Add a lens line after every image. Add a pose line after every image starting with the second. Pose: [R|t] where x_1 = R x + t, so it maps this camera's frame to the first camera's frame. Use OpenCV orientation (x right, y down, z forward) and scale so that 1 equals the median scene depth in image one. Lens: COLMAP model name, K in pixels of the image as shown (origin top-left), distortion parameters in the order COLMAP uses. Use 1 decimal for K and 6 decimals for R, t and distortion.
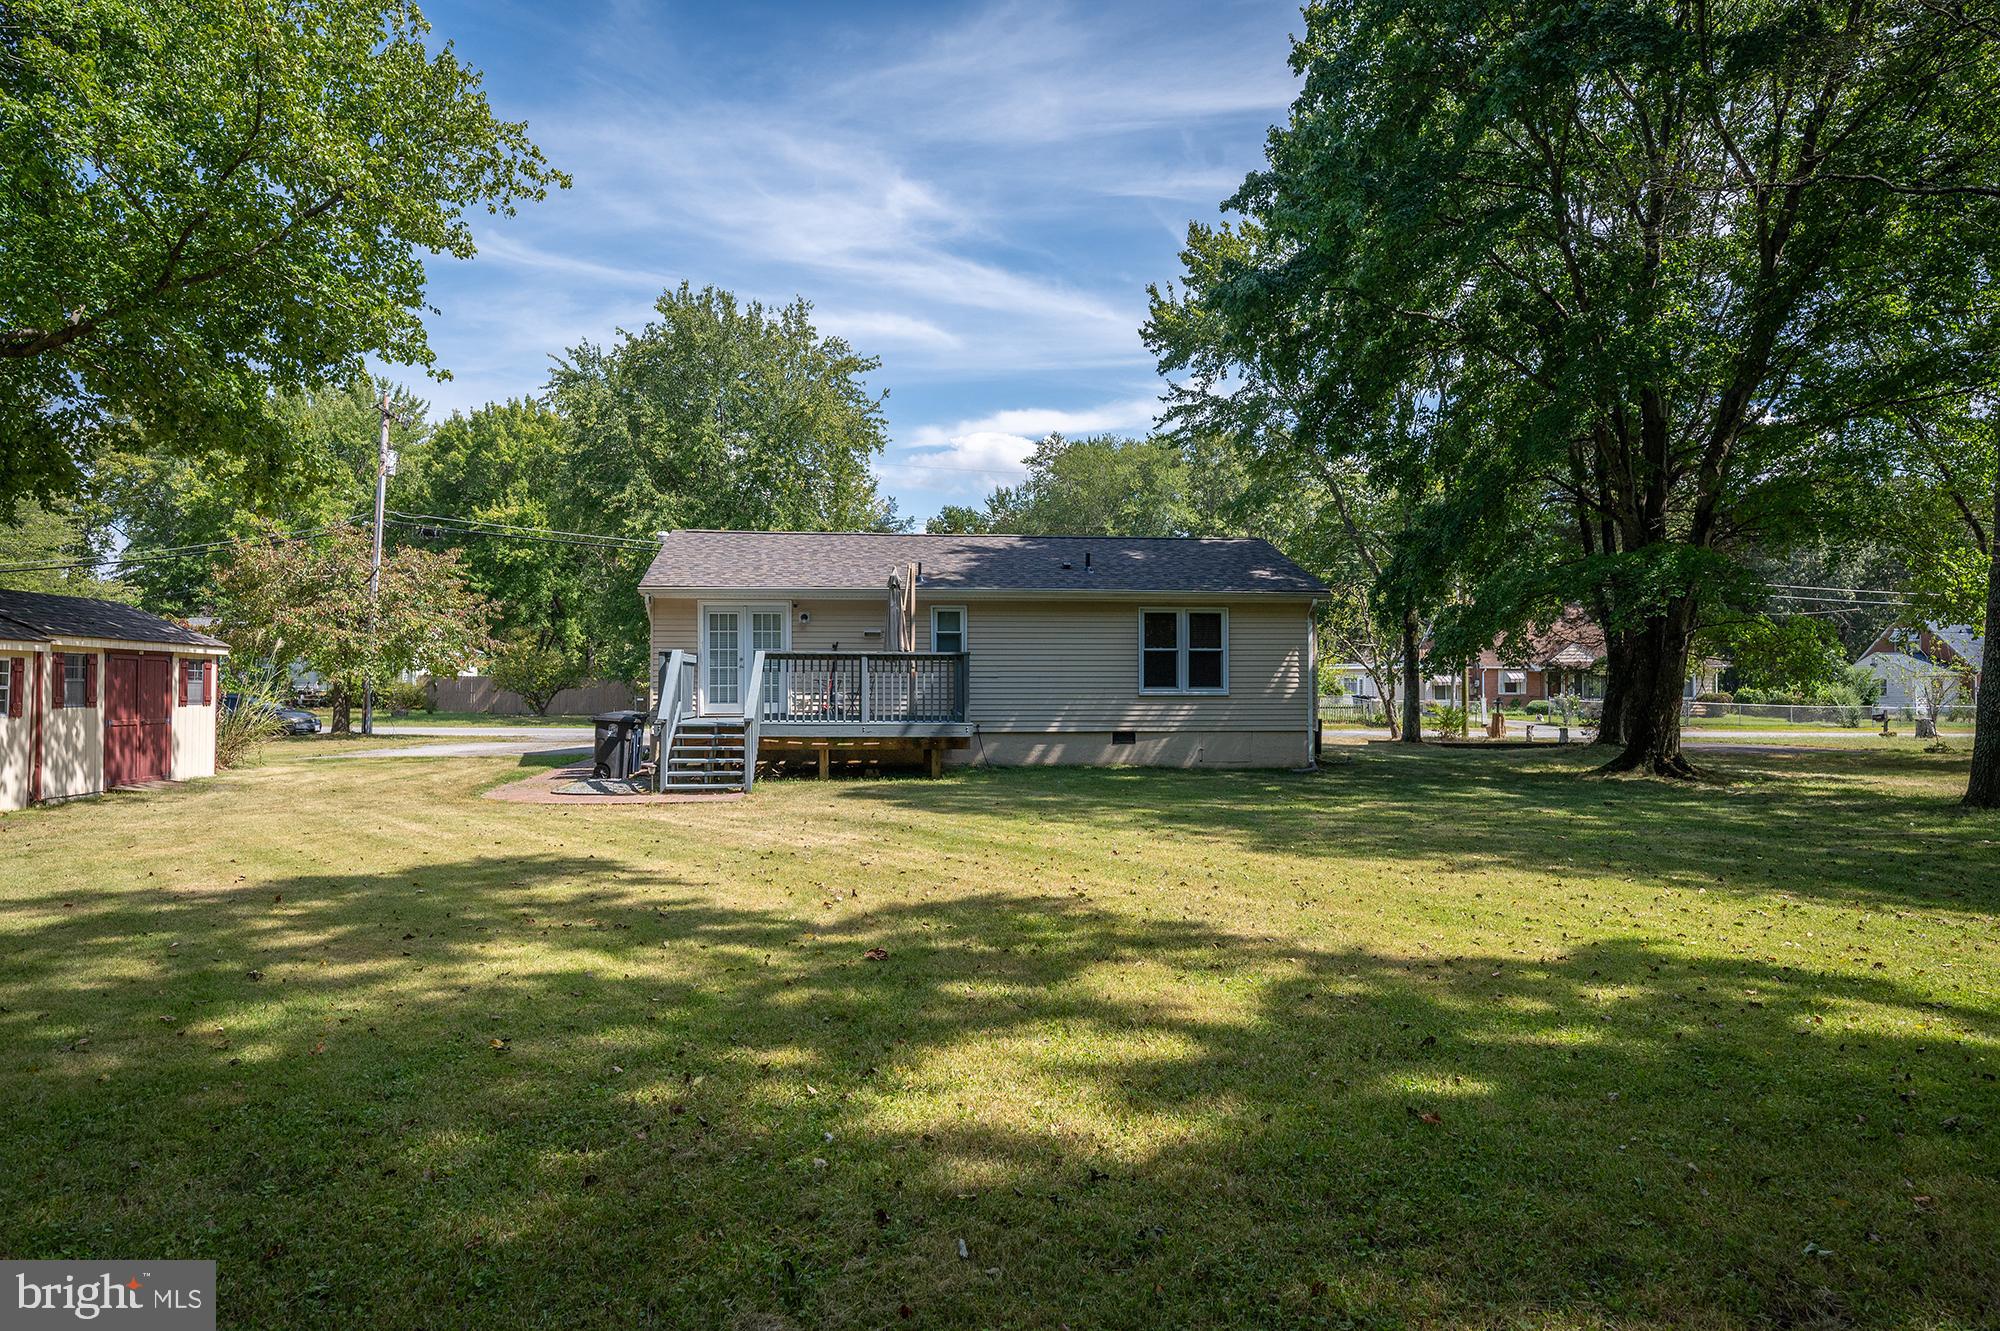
lens RADIAL K [[1210.9, 0, 981.8], [0, 1210.9, 647.6], [0, 0, 1]] dist [0.012246, 0.005312]
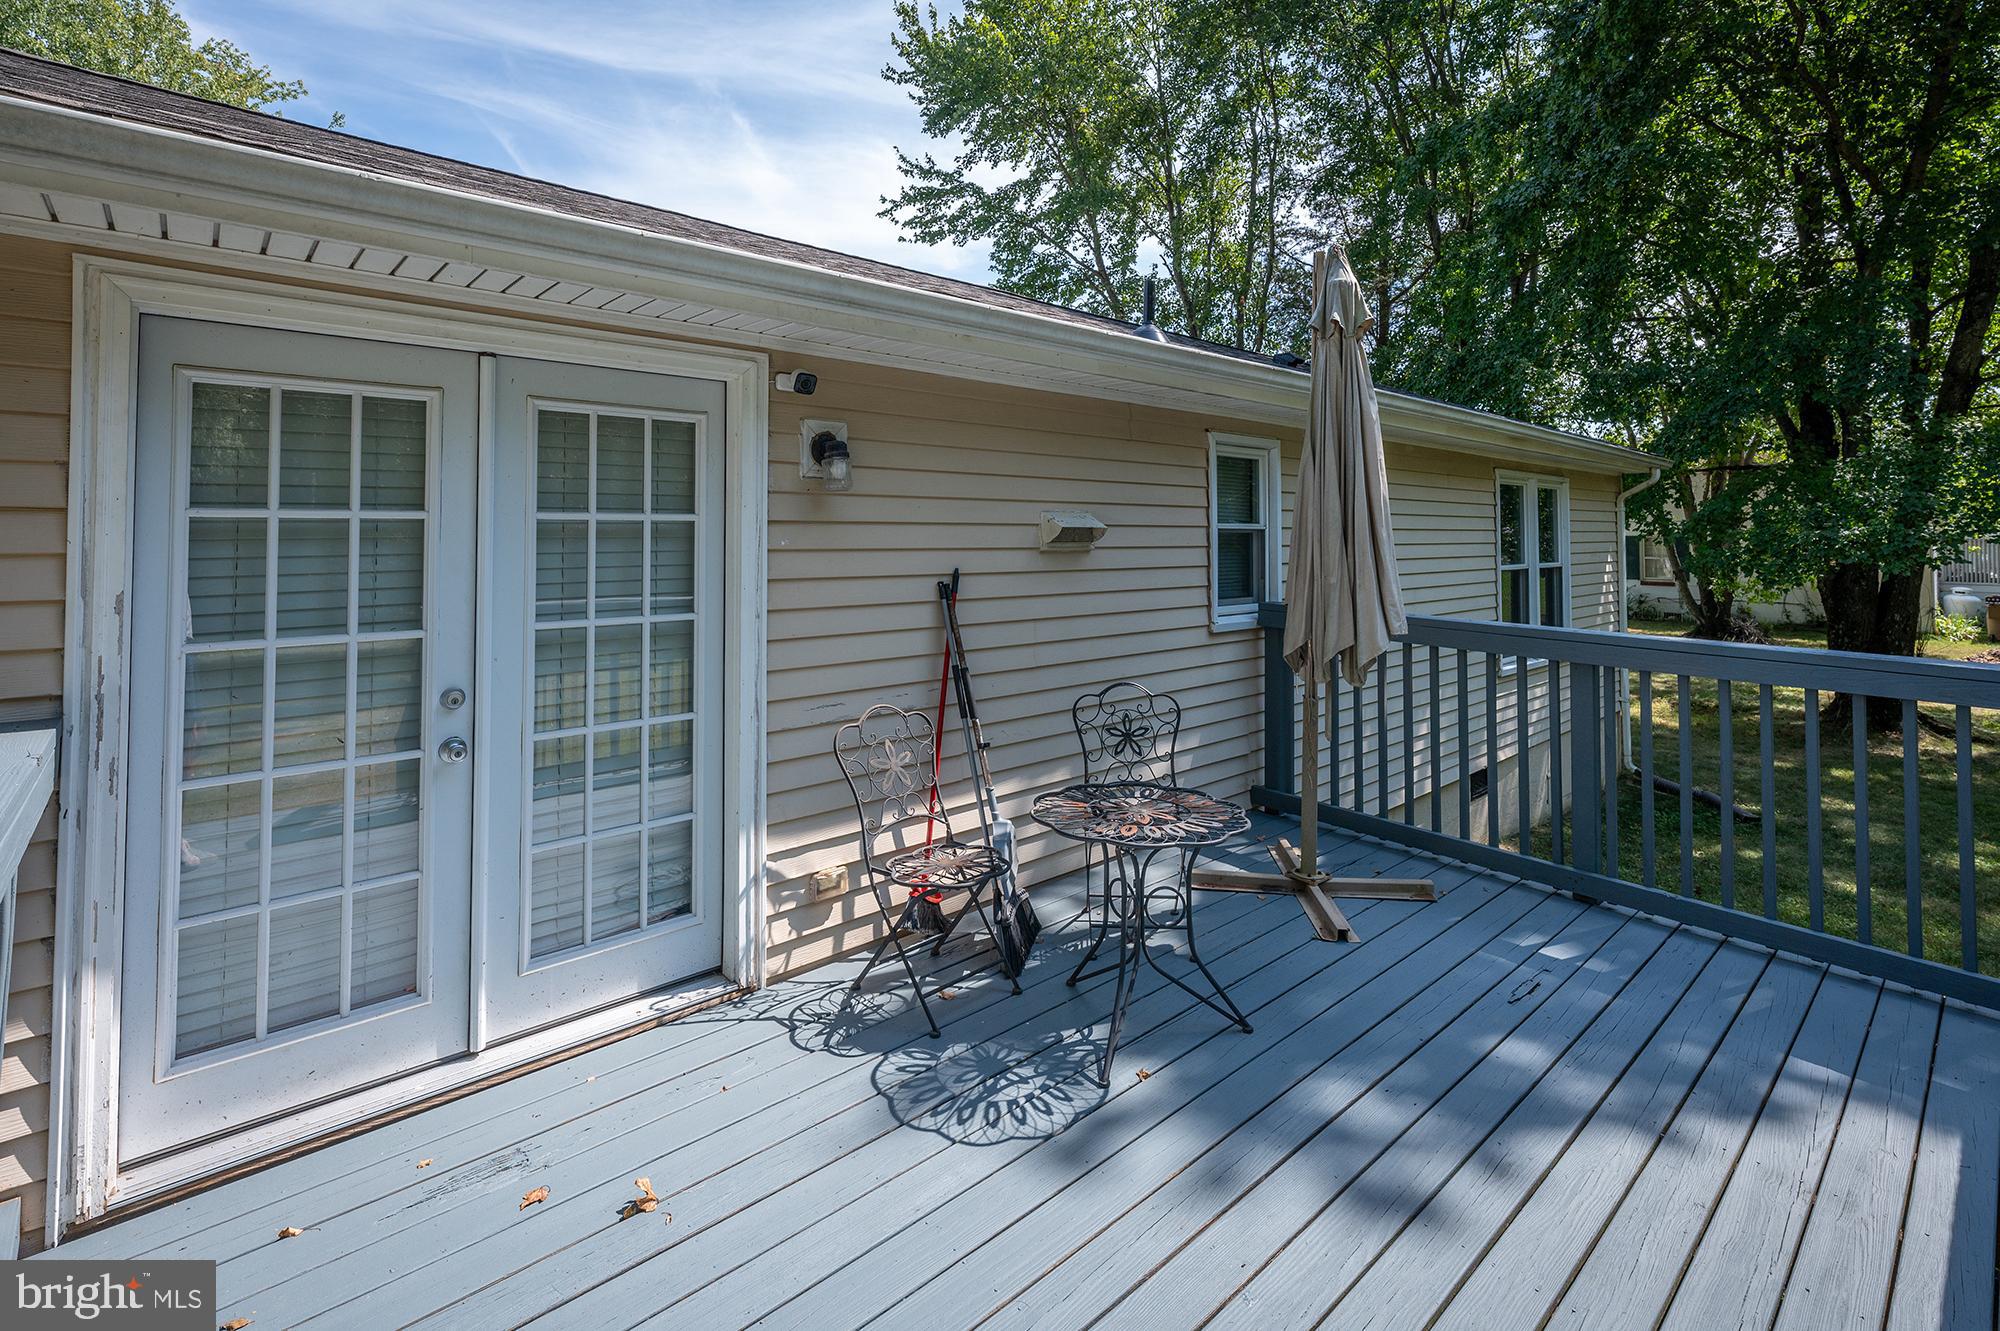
lens RADIAL K [[921.5, 0, 972.0], [0, 921.5, 498.3], [0, 0, 1]] dist [-0.001076, 0.000466]
pose [[0.805611, 0.022069, 0.592034, -0.217805], [-0.023792, 0.999705, -0.004891, -0.018714], [-0.591967, -0.010145, 0.805898, 0.863882]]
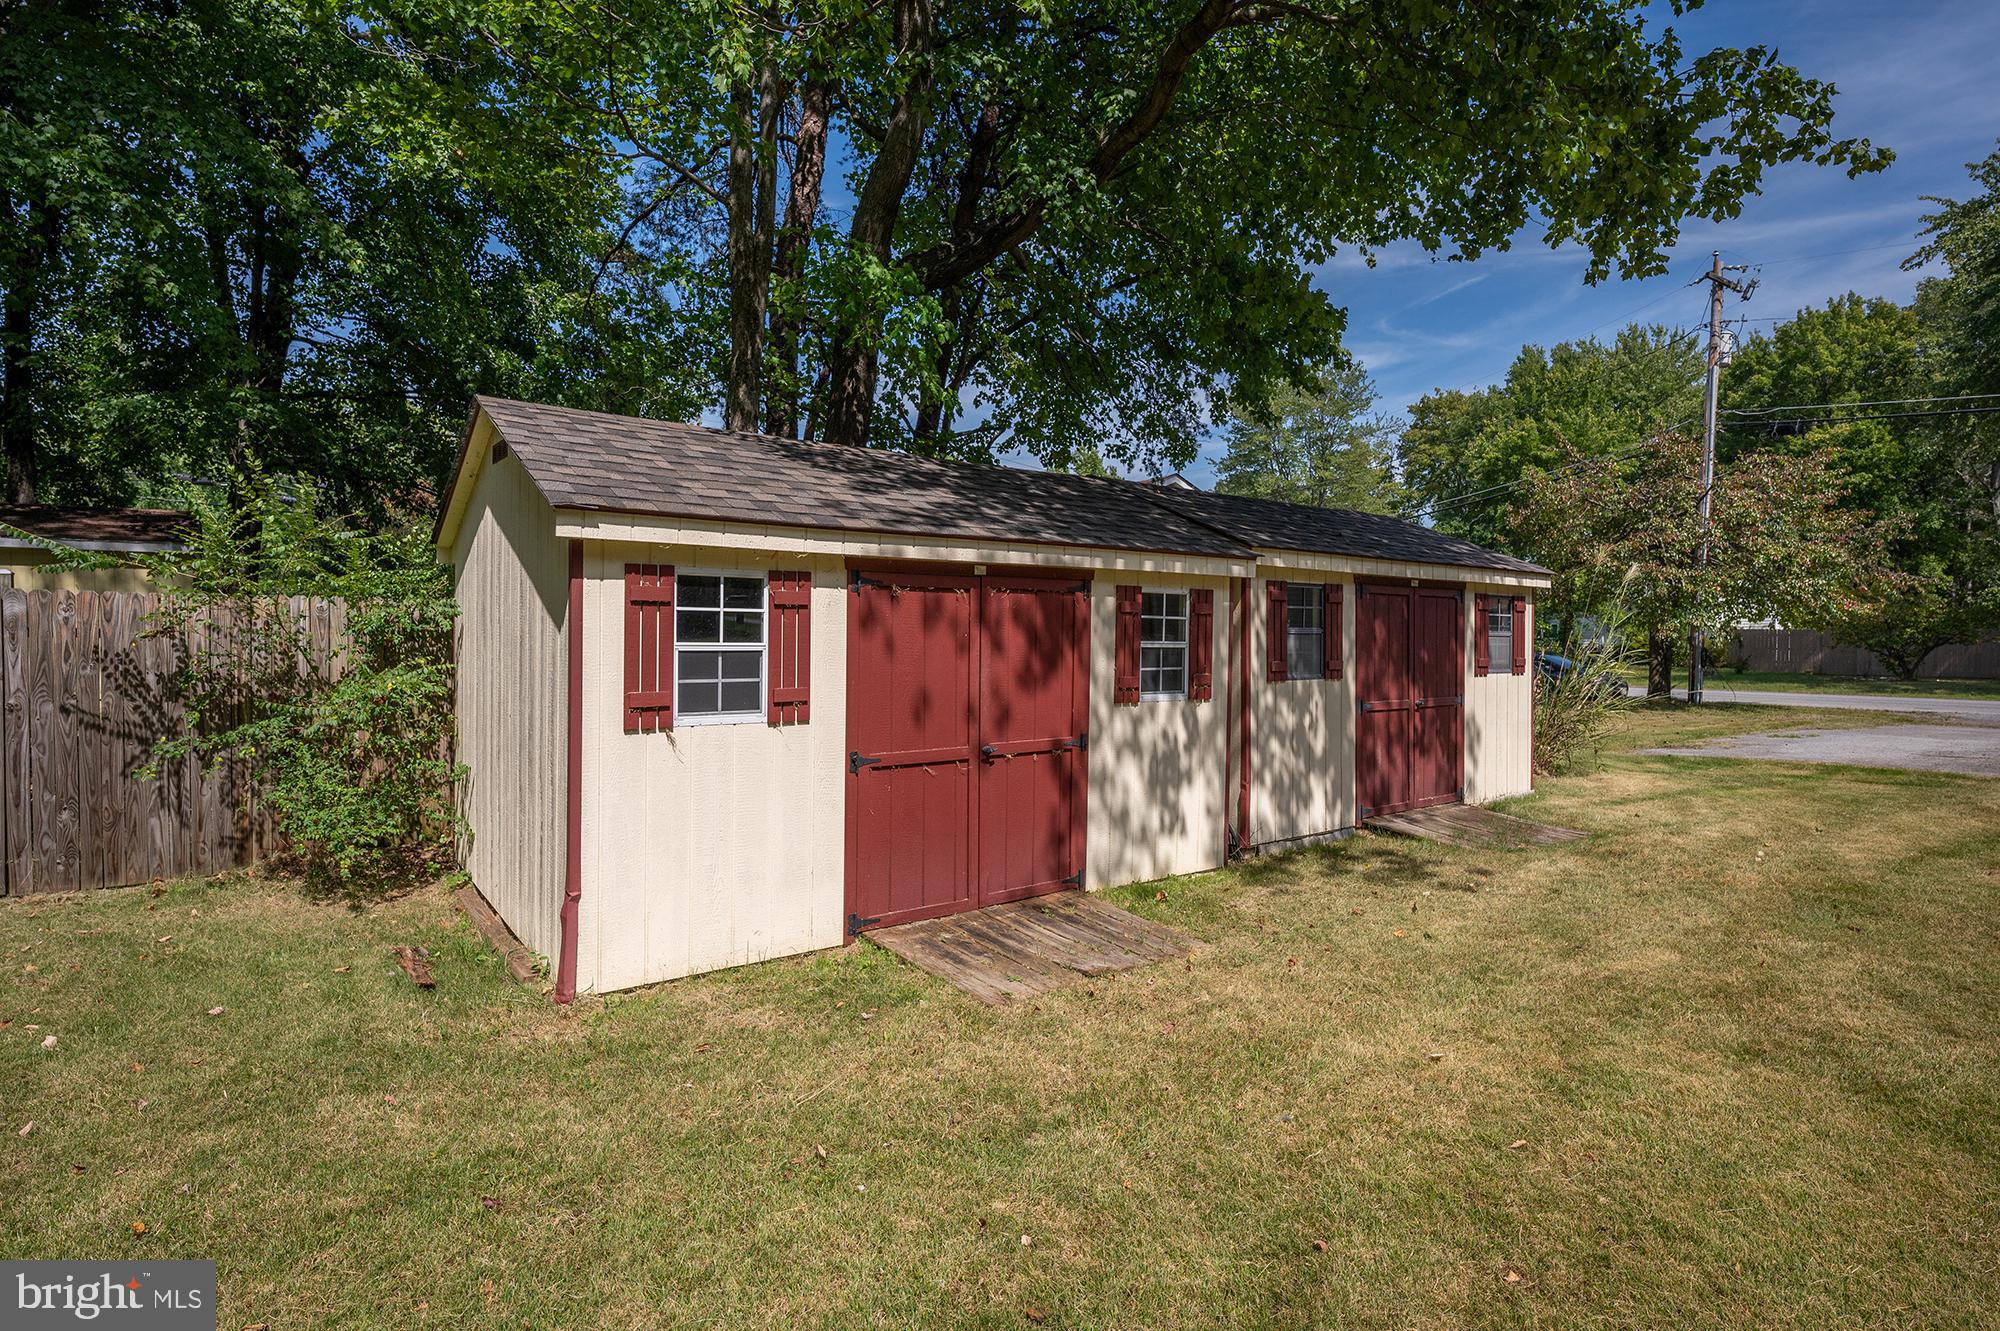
lens RADIAL K [[989.0, 0, 994.9], [0, 989.0, 650.5], [0, 0, 1]] dist [0.003678, 0.000093]
pose [[0.512514, 0.007288, -0.858648, -0.308972], [0.028894, 0.999251, 0.025728, 0.014336], [0.858193, -0.037996, 0.511920, 0.466983]]
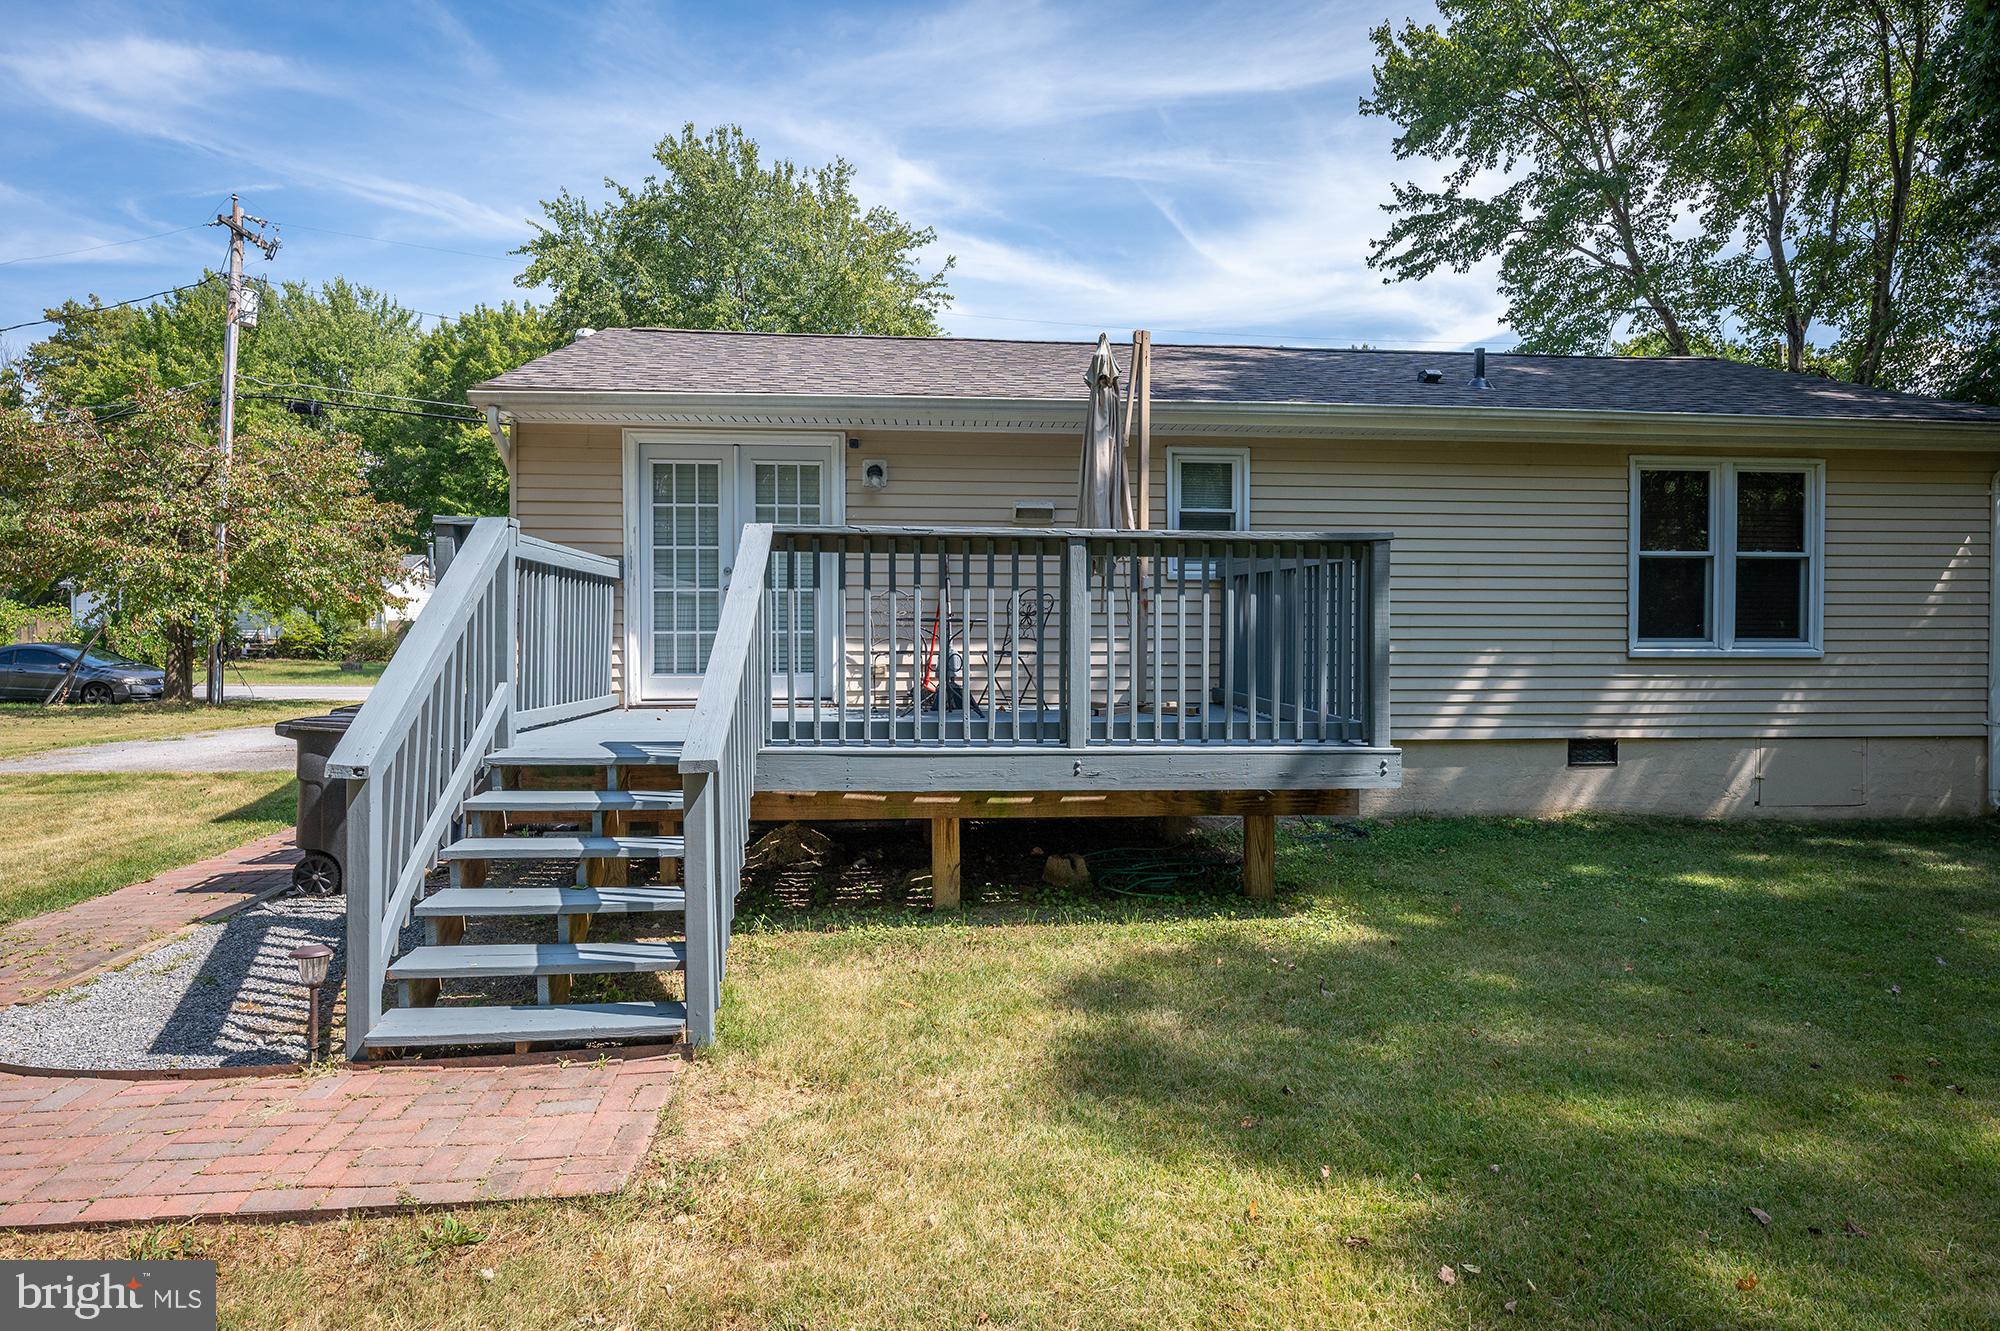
lens RADIAL K [[1136.0, 0, 1007.8], [0, 1136.0, 659.0], [0, 0, 1]] dist [-0.005149, 0.000877]
pose [[0.999994, 0.002492, 0.002361, -0.098008], [-0.002615, 0.998557, 0.053637, 0.018406], [-0.002224, -0.053643, 0.998558, 0.583435]]
